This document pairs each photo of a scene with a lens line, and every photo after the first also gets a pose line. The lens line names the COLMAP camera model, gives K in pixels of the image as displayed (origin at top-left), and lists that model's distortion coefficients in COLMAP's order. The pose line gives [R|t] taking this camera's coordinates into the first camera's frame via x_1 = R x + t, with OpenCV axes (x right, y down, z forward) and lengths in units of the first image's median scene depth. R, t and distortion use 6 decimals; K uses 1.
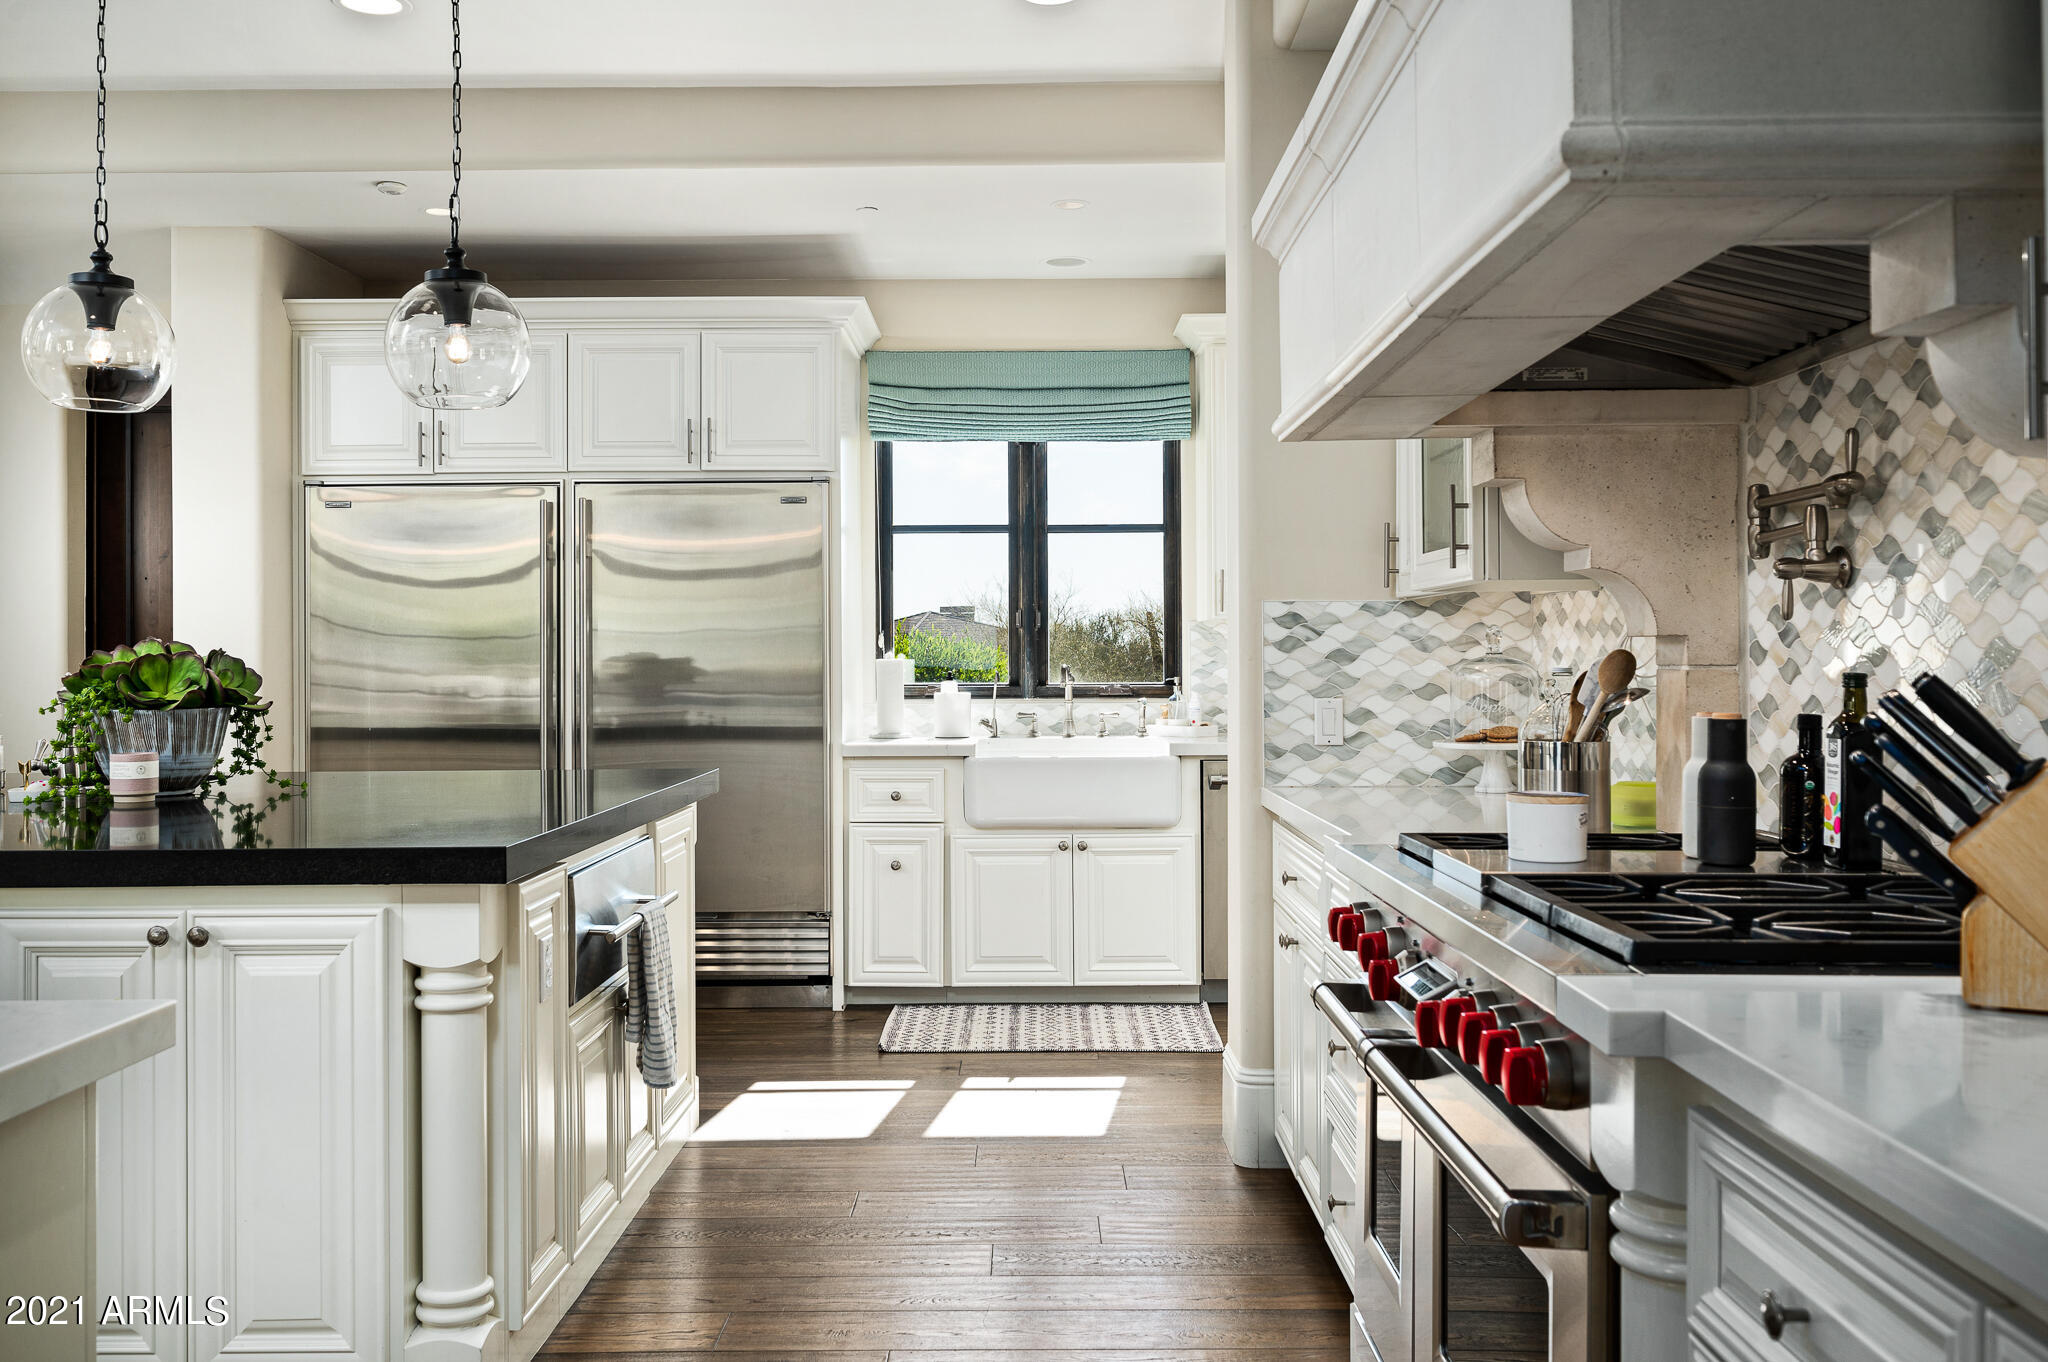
lens RADIAL K [[1785.5, 0, 1019.2], [0, 1785.5, 676.5], [0, 0, 1]] dist [-0.008334, 0.005225]
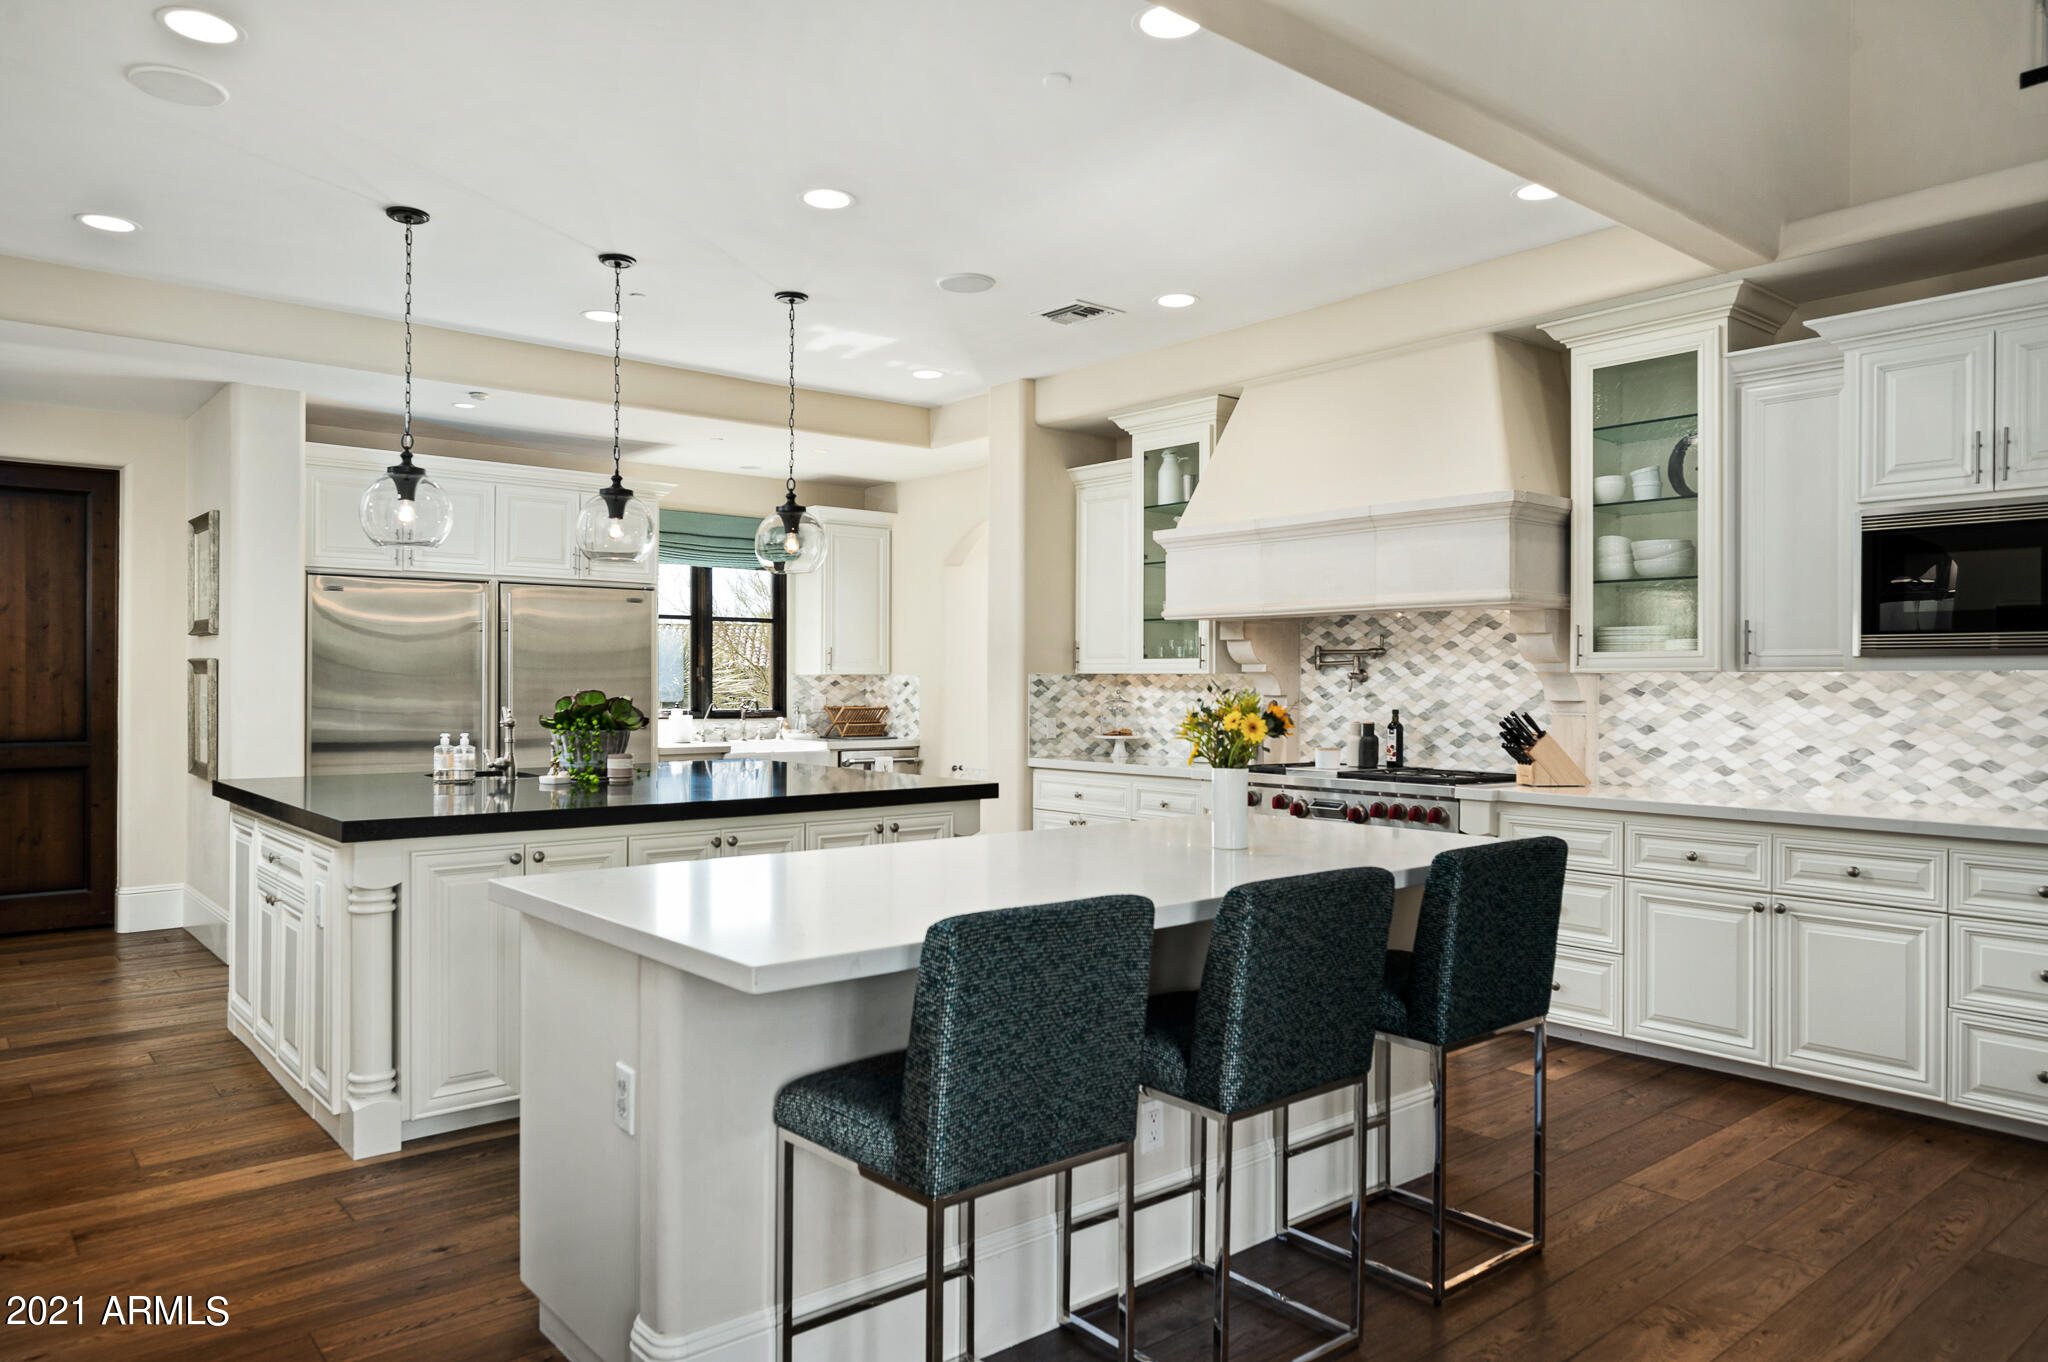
lens RADIAL K [[1346.9, 0, 1022.5], [0, 1346.9, 679.9], [0, 0, 1]] dist [-0.006779, 0.000148]
pose [[0.758629, 0.011050, 0.651429, -0.959686], [-0.002278, 0.999895, -0.014309, -0.010983], [-0.651518, 0.009371, 0.758575, -0.263577]]
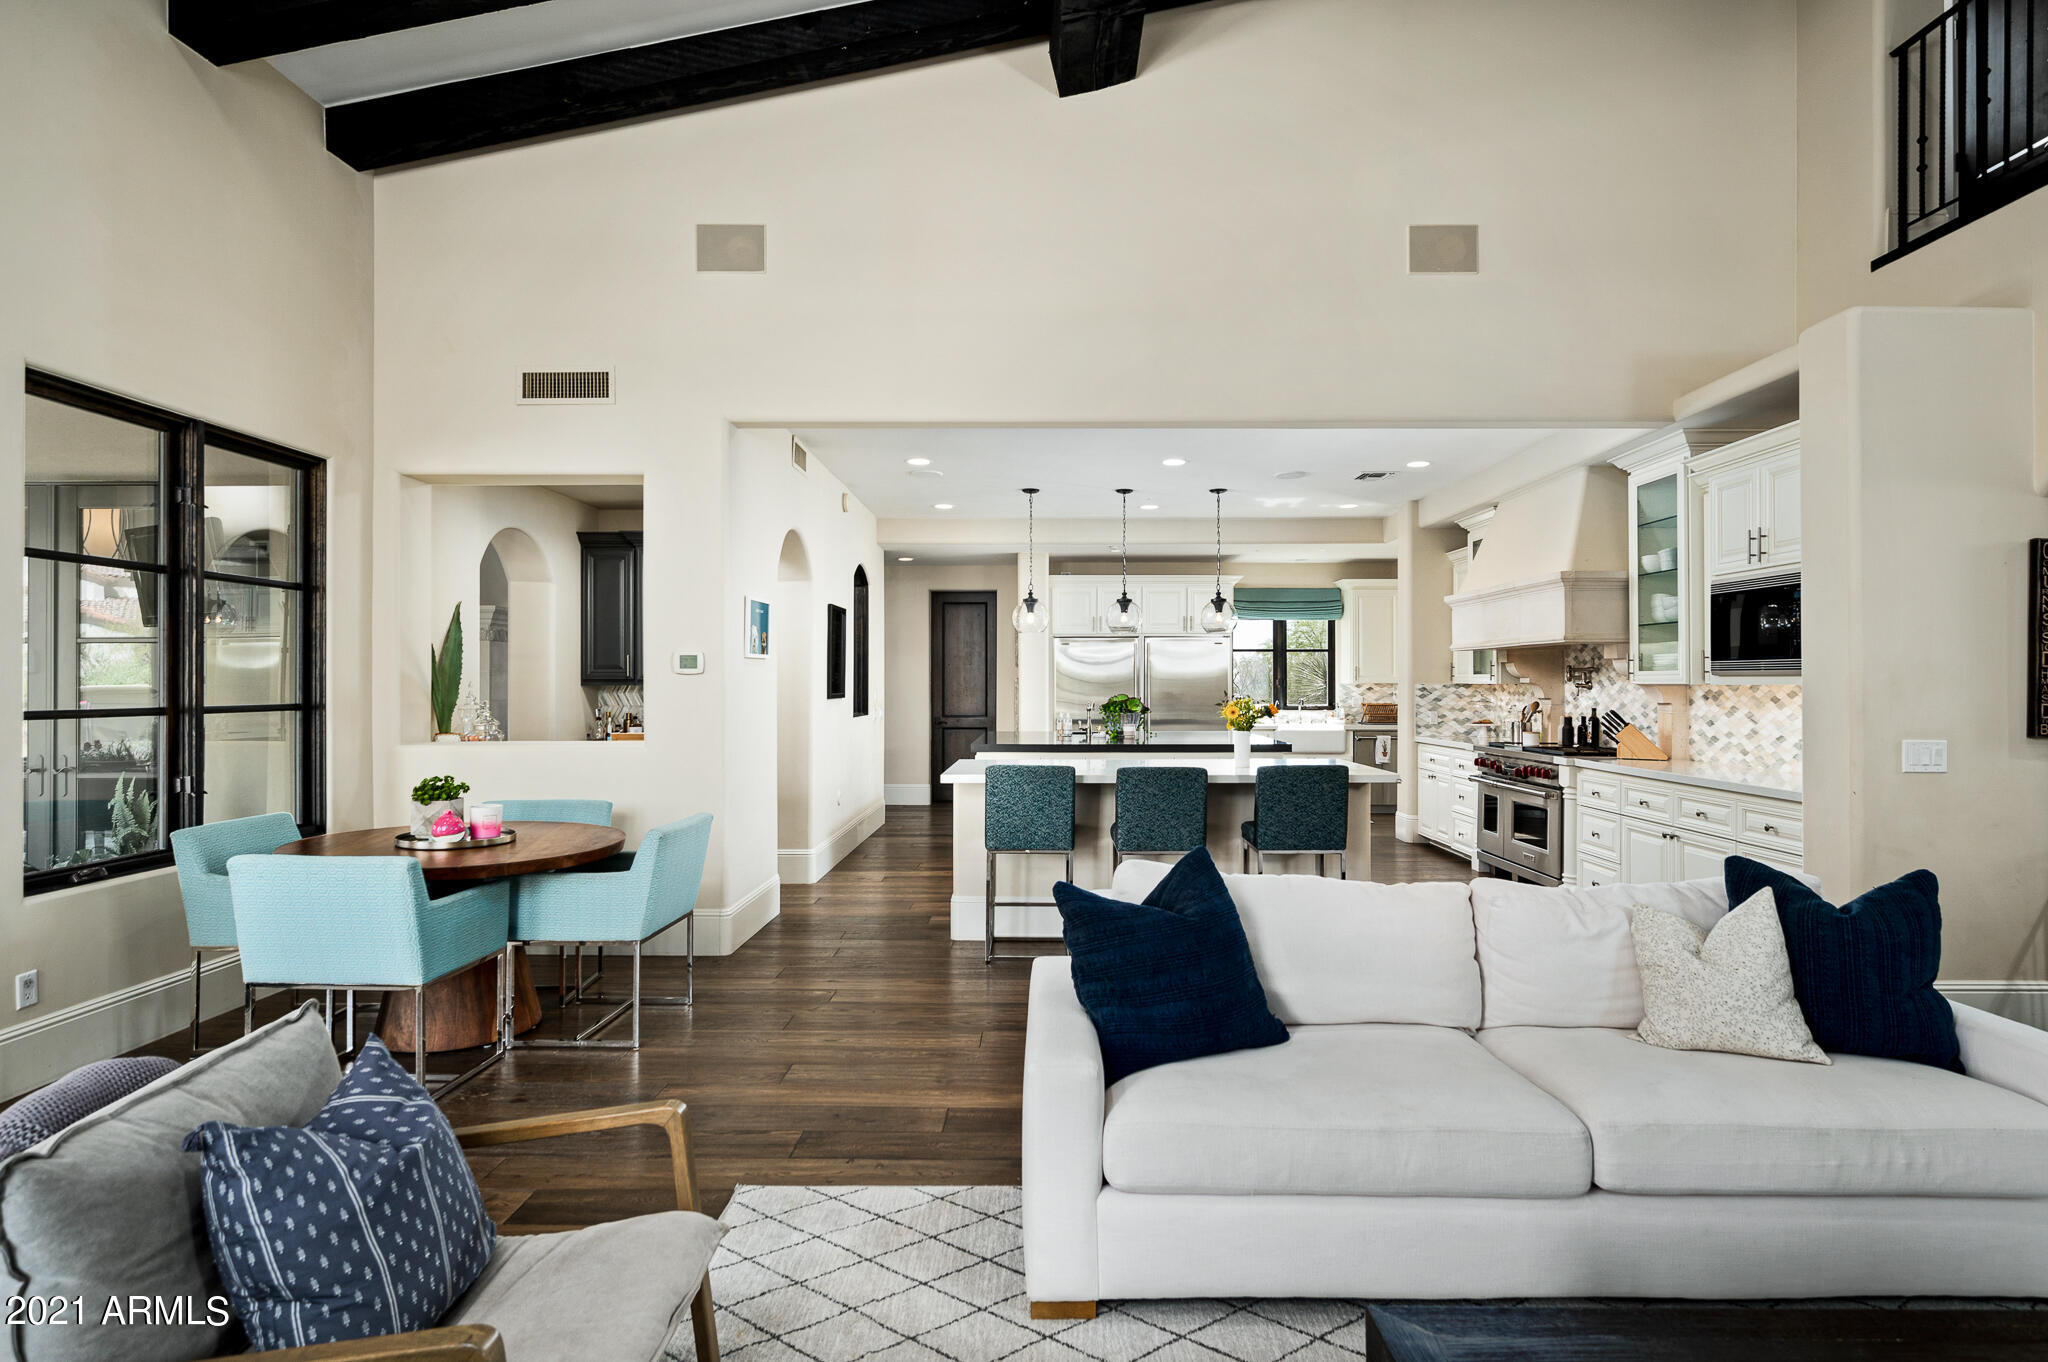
lens RADIAL K [[1063.0, 0, 1023.7], [0, 1063.0, 681.3], [0, 0, 1]] dist [-0.001664, -0.000161]
pose [[0.999888, 0.007052, -0.013195, -0.615571], [-0.007212, 0.999901, -0.012101, -0.016529], [0.013109, 0.012195, 0.999840, -1.128740]]
